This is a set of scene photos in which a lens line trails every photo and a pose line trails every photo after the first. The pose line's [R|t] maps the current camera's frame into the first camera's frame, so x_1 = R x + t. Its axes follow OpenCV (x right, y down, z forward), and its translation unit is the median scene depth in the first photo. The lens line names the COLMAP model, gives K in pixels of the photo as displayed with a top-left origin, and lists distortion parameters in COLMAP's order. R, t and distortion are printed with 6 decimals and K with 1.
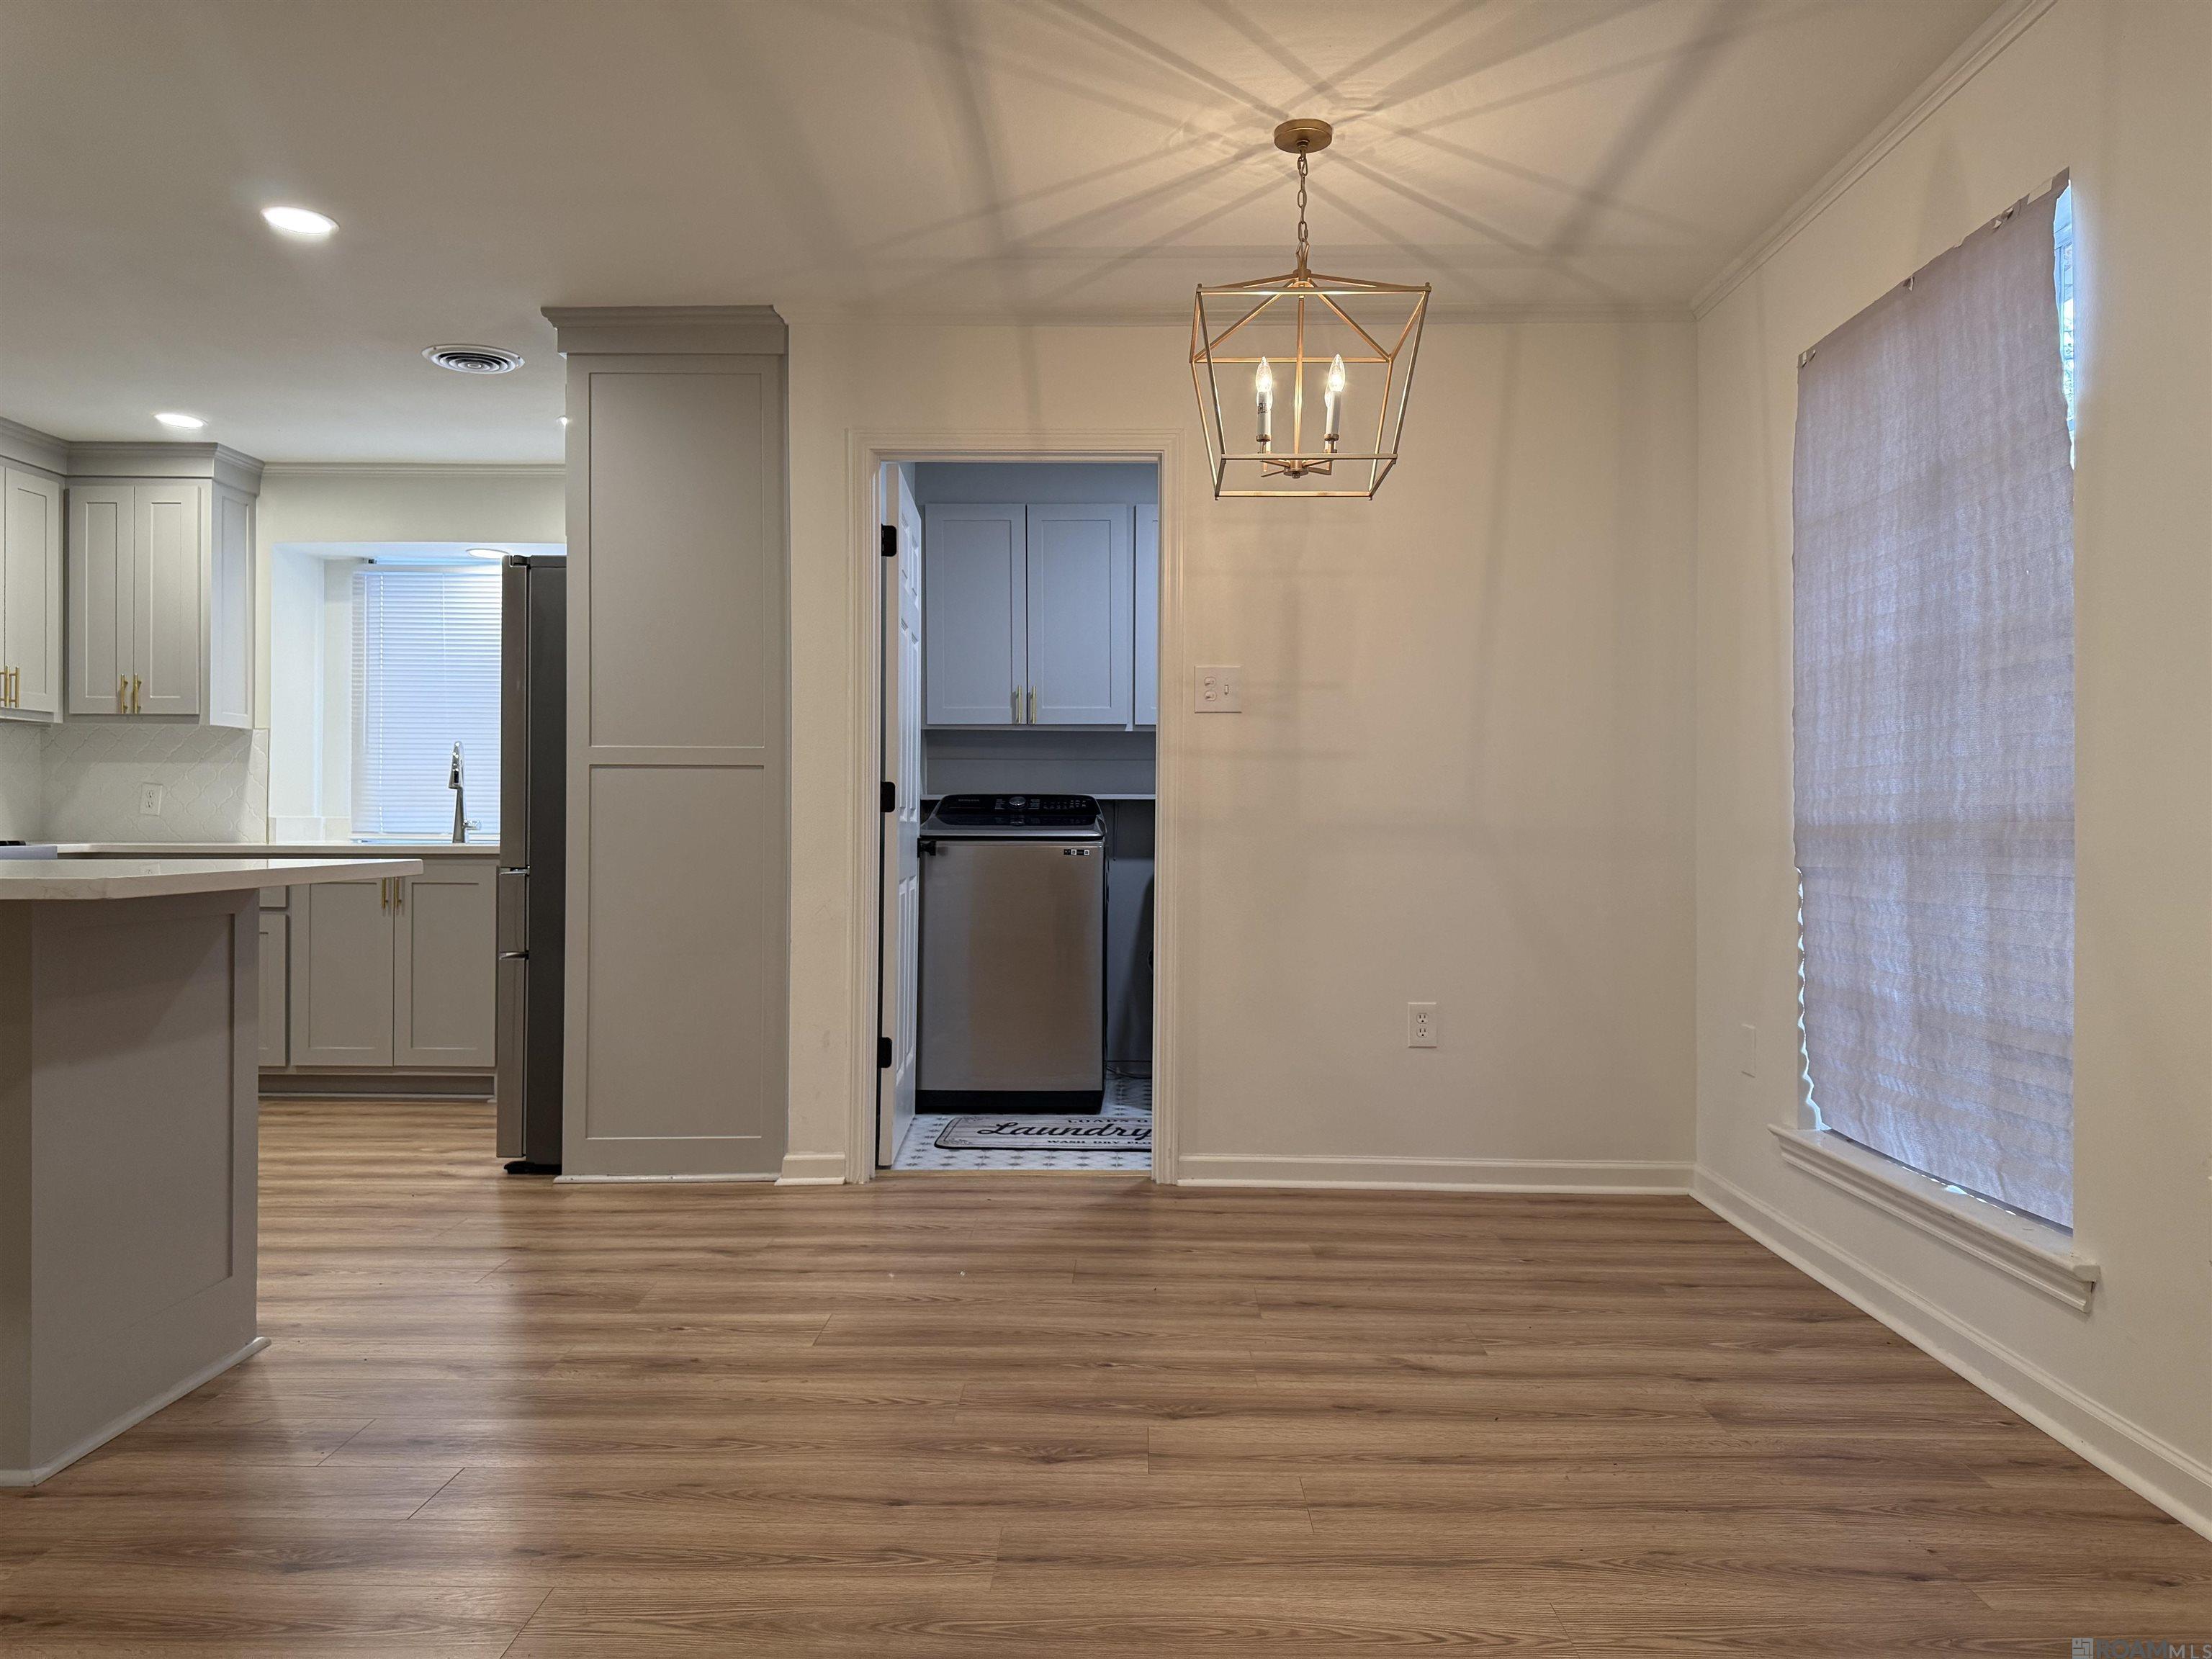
lens RADIAL K [[1560.1, 0, 1113.7], [0, 1560.1, 830.9], [0, 0, 1]] dist [0.068153, -0.073915]
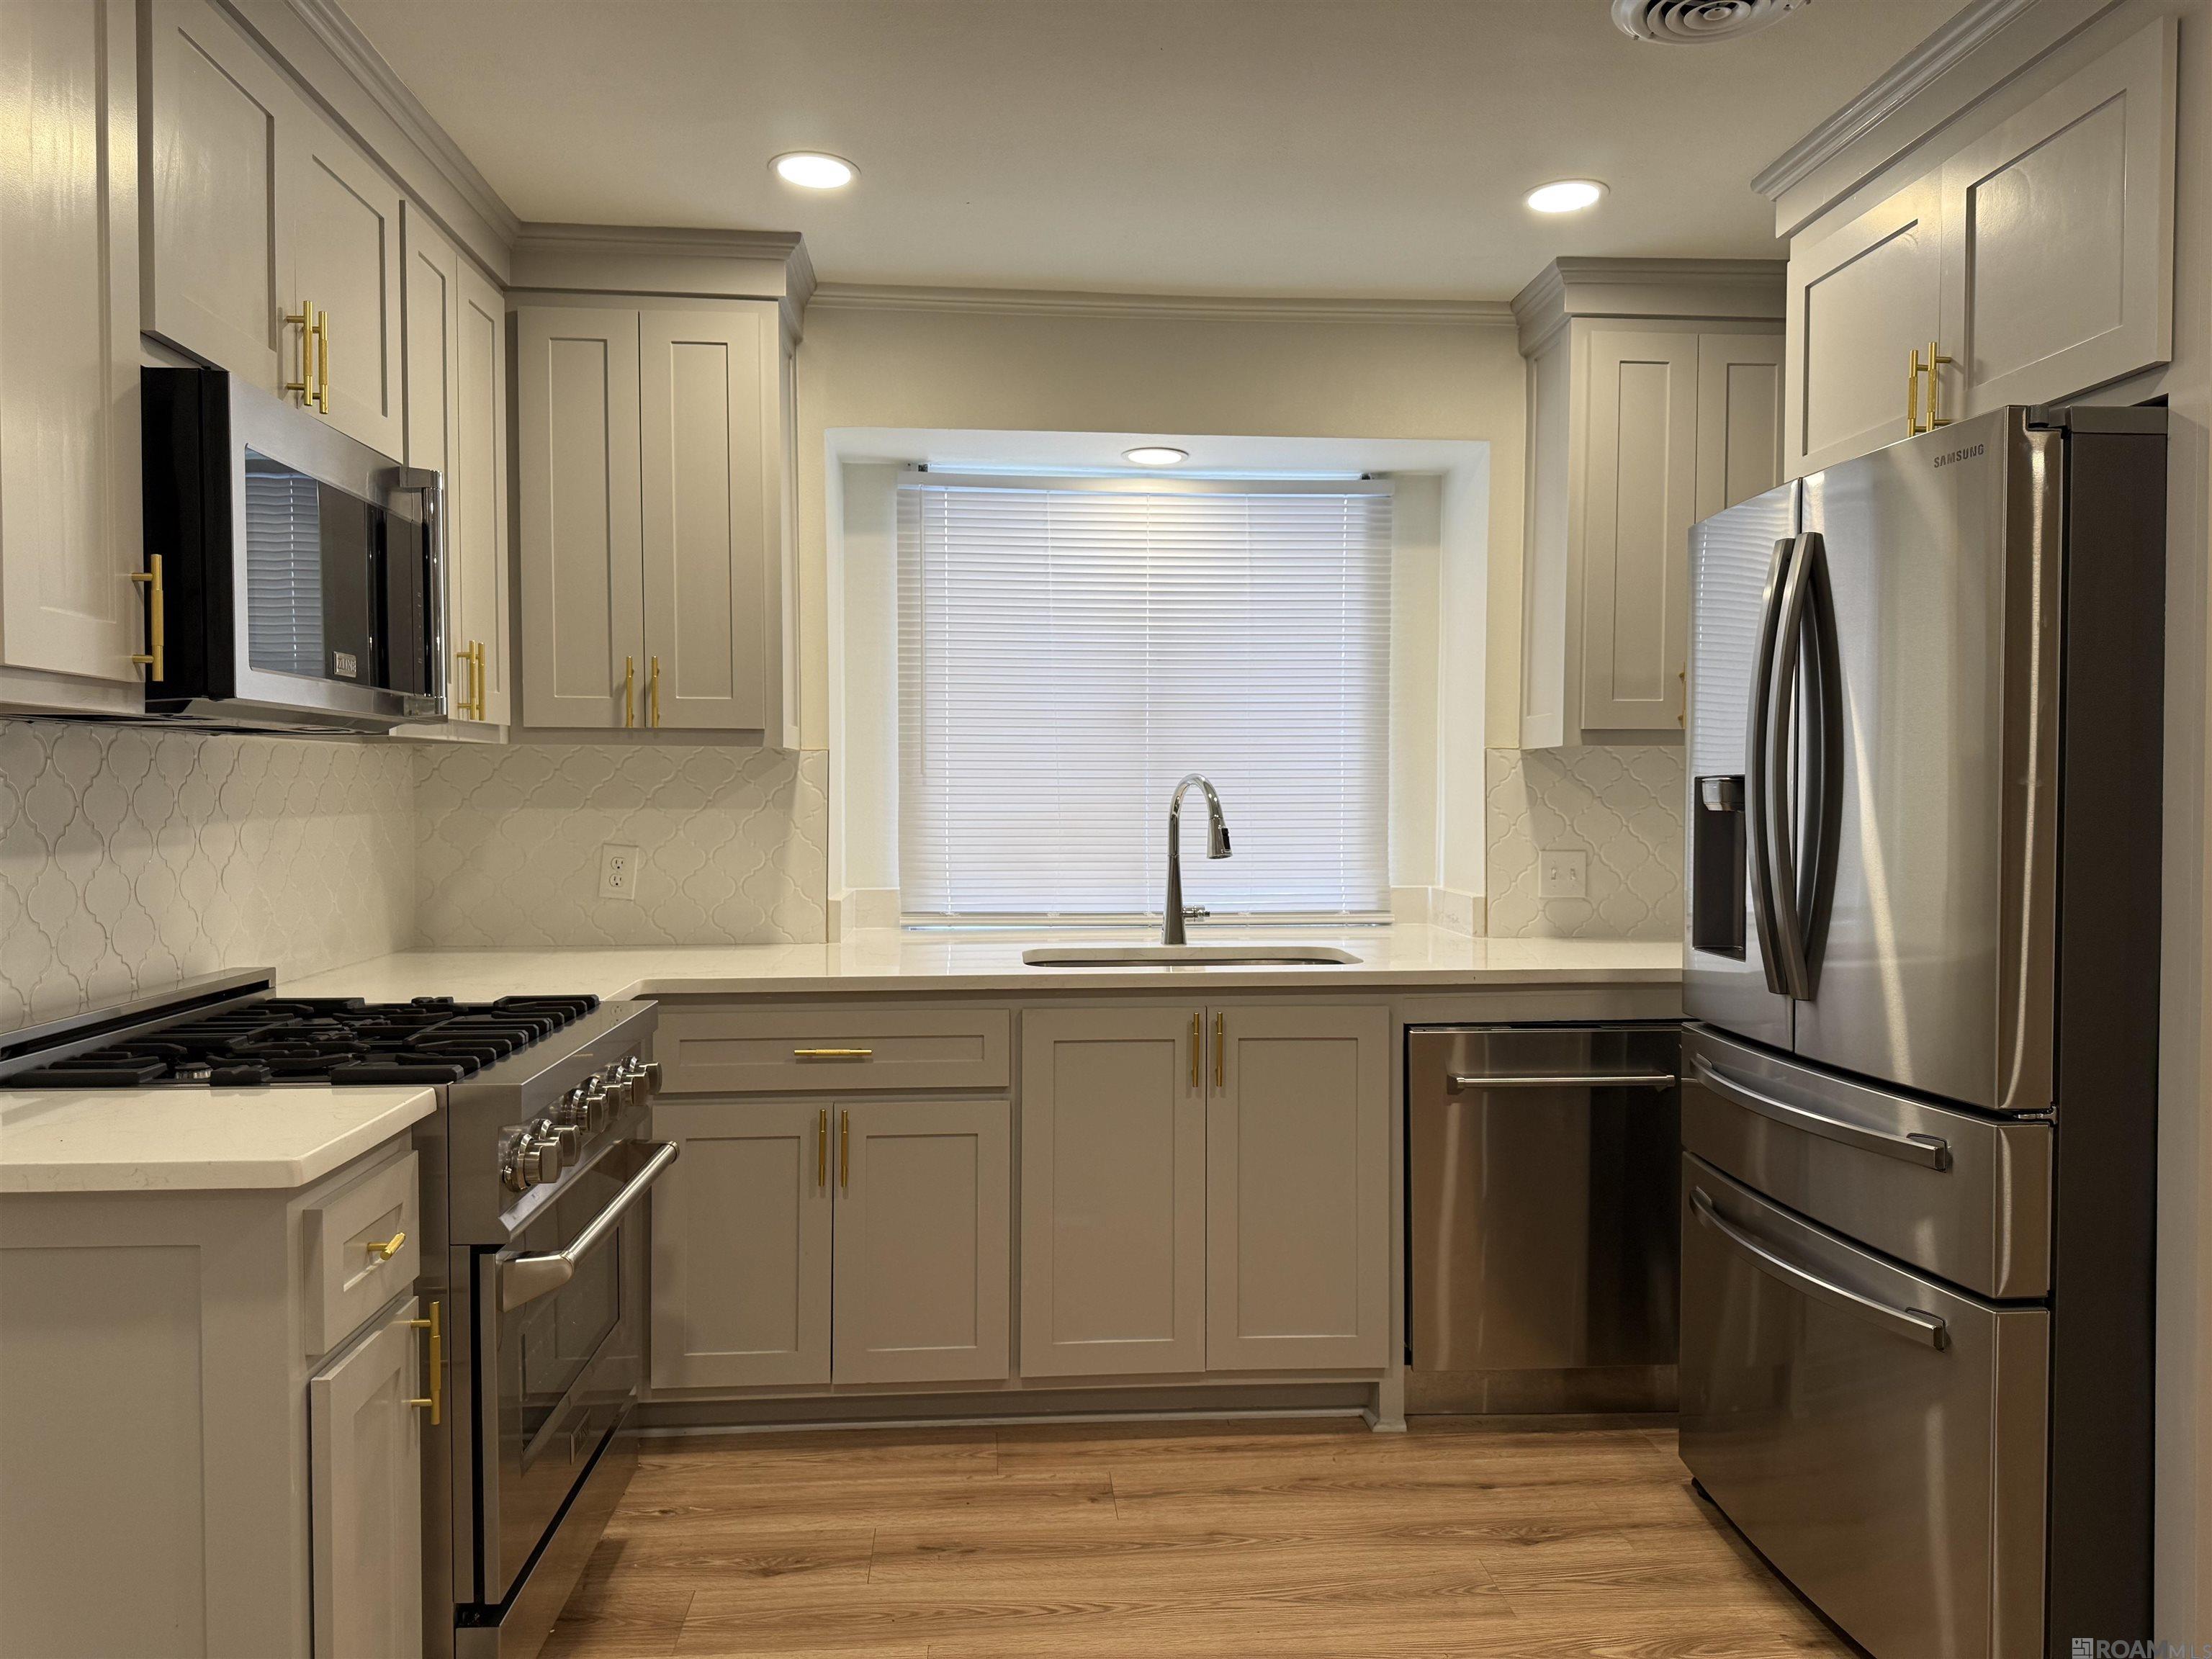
lens RADIAL K [[1560.1, 0, 1124.9], [0, 1560.1, 839.9], [0, 0, 1]] dist [0.068153, -0.073915]
pose [[0.994731, -0.005501, 0.102368, -0.820332], [0.002483, 0.999559, 0.029584, -0.081507], [-0.102485, -0.029174, 0.994307, 0.702442]]
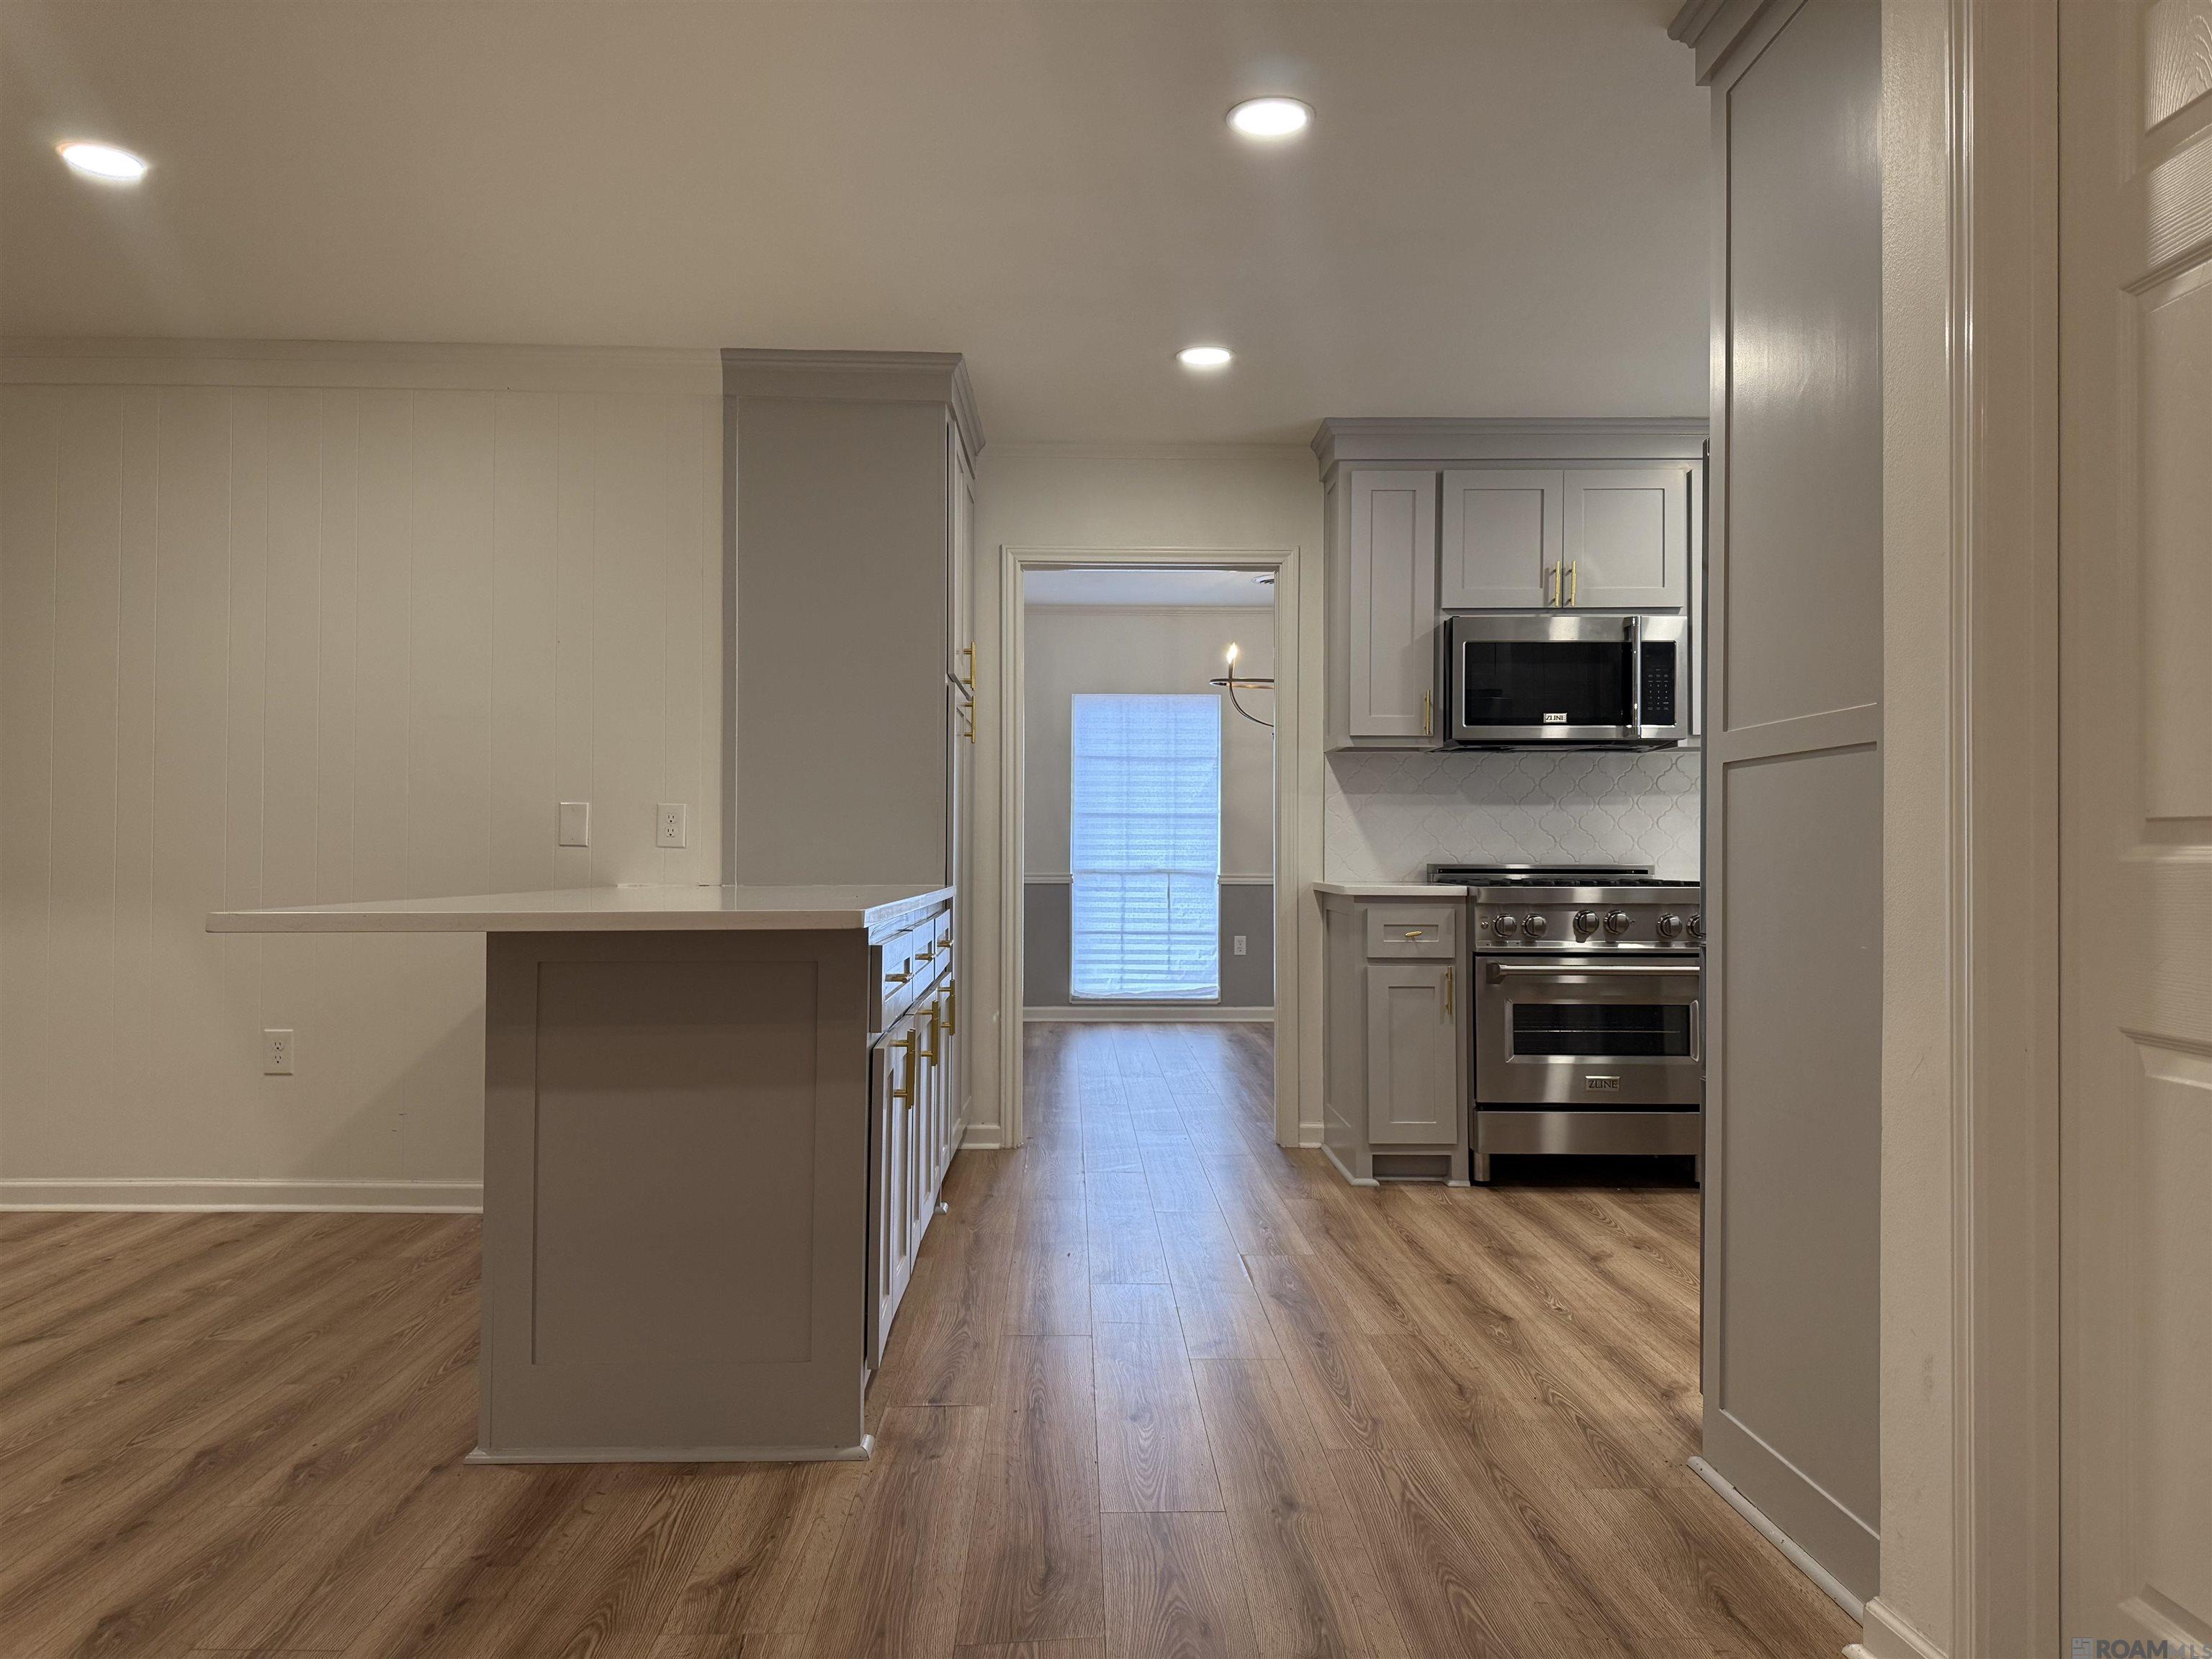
lens RADIAL K [[1560.1, 0, 1106.1], [0, 1560.1, 831.9], [0, 0, 1]] dist [0.068153, -0.073915]
pose [[0.041035, -0.018477, -0.998987, 0.283032], [-0.005600, 0.999809, -0.018722, -0.004985], [0.999142, 0.006363, 0.040923, 0.888820]]
